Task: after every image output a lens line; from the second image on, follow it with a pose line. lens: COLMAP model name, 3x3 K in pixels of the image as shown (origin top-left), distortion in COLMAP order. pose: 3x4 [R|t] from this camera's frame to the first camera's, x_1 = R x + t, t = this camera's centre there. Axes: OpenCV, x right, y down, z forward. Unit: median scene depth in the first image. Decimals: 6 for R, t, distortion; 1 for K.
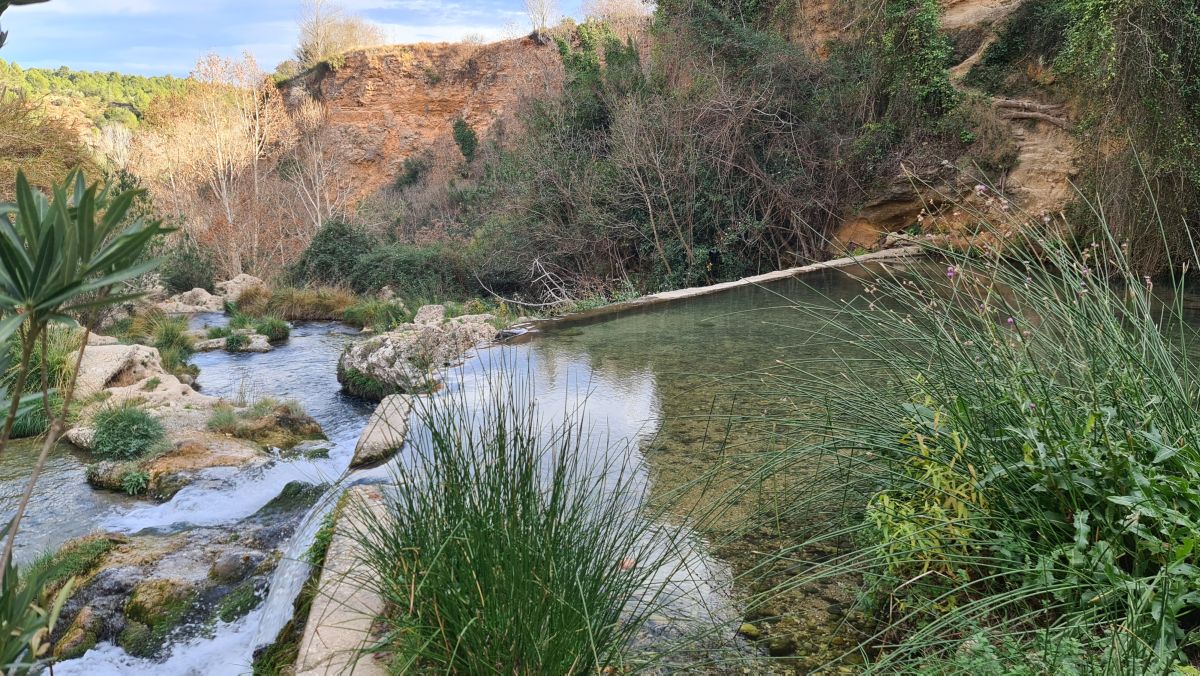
lens RADIAL K [[910.3, 0, 600.0], [0, 910.3, 338.0], [0, 0, 1]] dist [0.114220, -0.117021]
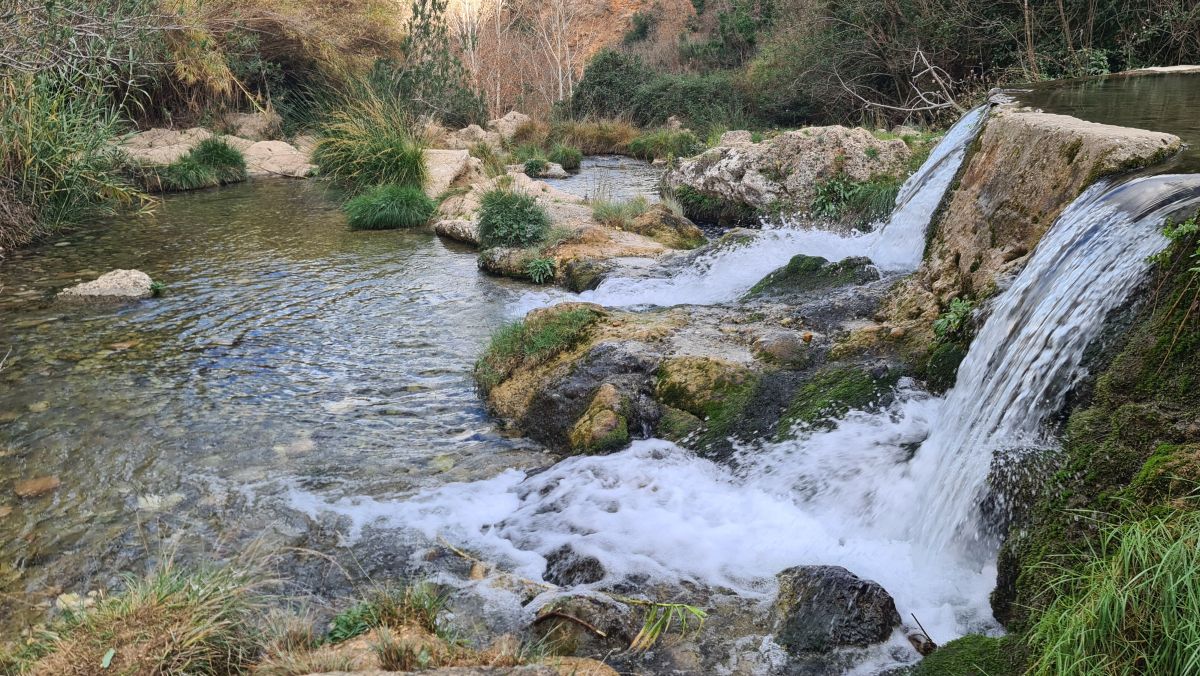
lens RADIAL K [[910.3, 0, 600.0], [0, 910.3, 338.0], [0, 0, 1]] dist [0.114220, -0.117021]
pose [[0.973592, 0.056618, -0.221161, -0.150064], [-0.024884, 0.989305, 0.143722, 0.055718], [0.226933, -0.134423, 0.964589, 0.115024]]
